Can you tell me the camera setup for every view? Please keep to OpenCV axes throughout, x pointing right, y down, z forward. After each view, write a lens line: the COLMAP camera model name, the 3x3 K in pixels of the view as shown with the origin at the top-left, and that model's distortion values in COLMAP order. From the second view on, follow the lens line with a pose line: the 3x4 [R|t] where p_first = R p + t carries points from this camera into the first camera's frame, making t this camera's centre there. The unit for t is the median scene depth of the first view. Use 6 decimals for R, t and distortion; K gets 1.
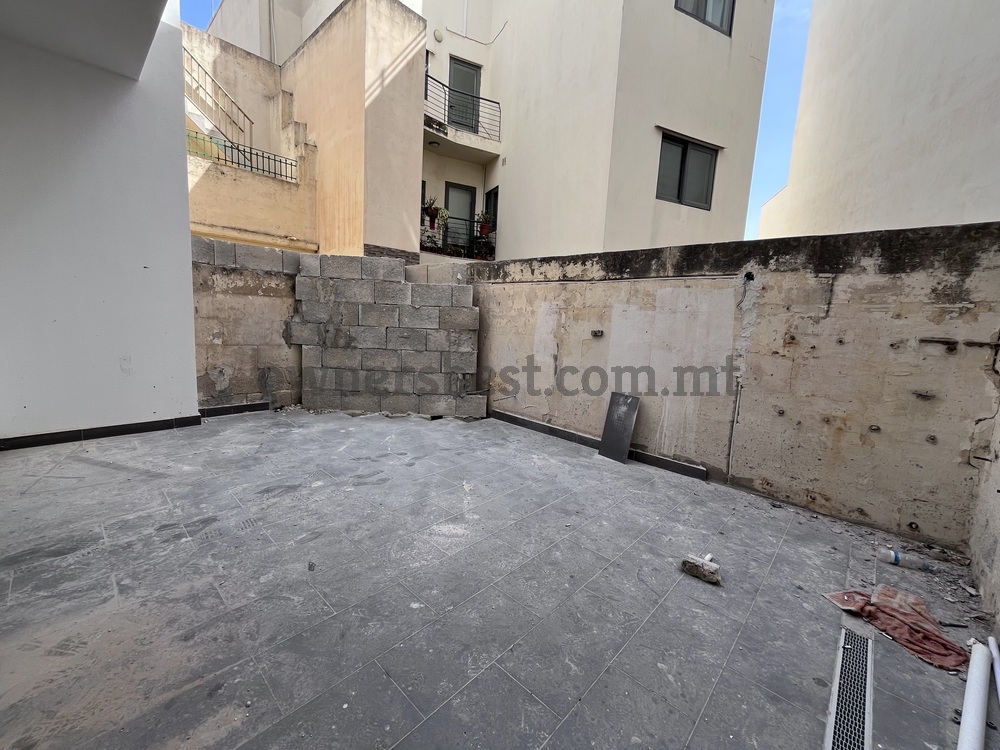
lens RADIAL K [[406.3, 0, 497.4], [0, 406.3, 373.2], [0, 0, 1]] dist [-0.003070, -0.000016]
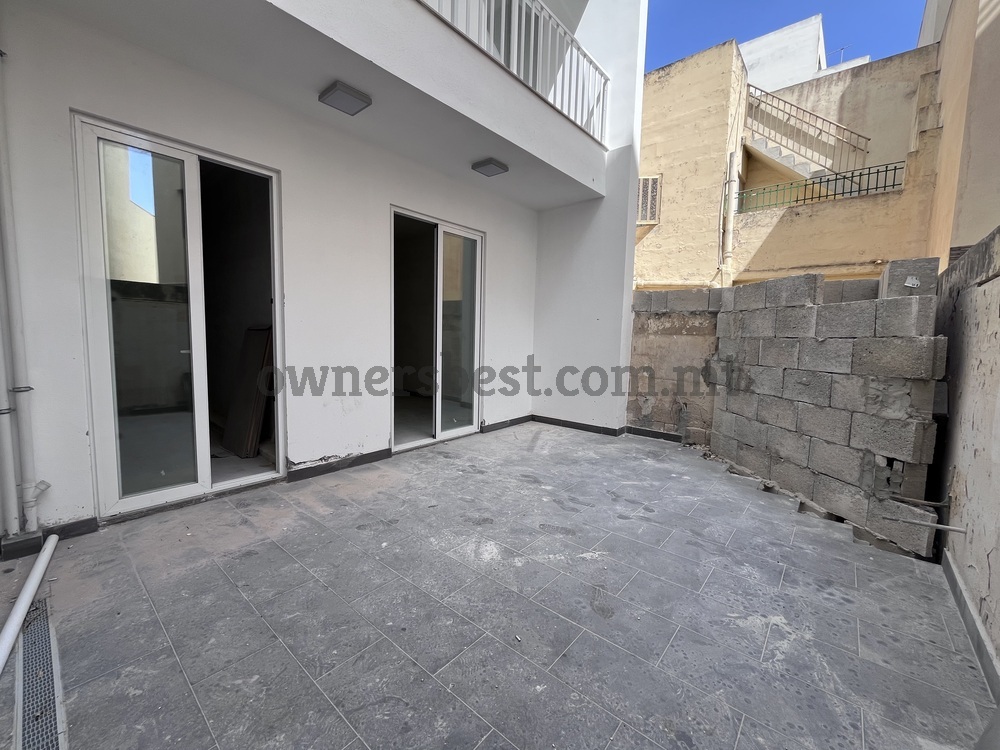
lens RADIAL K [[406.3, 0, 497.8], [0, 406.3, 372.4], [0, 0, 1]] dist [-0.003070, -0.000016]
pose [[0.044653, 0.041000, -0.998161, 0.539604], [-0.160375, 0.986493, 0.033346, -0.057709], [0.986046, 0.158591, 0.050625, 0.549148]]
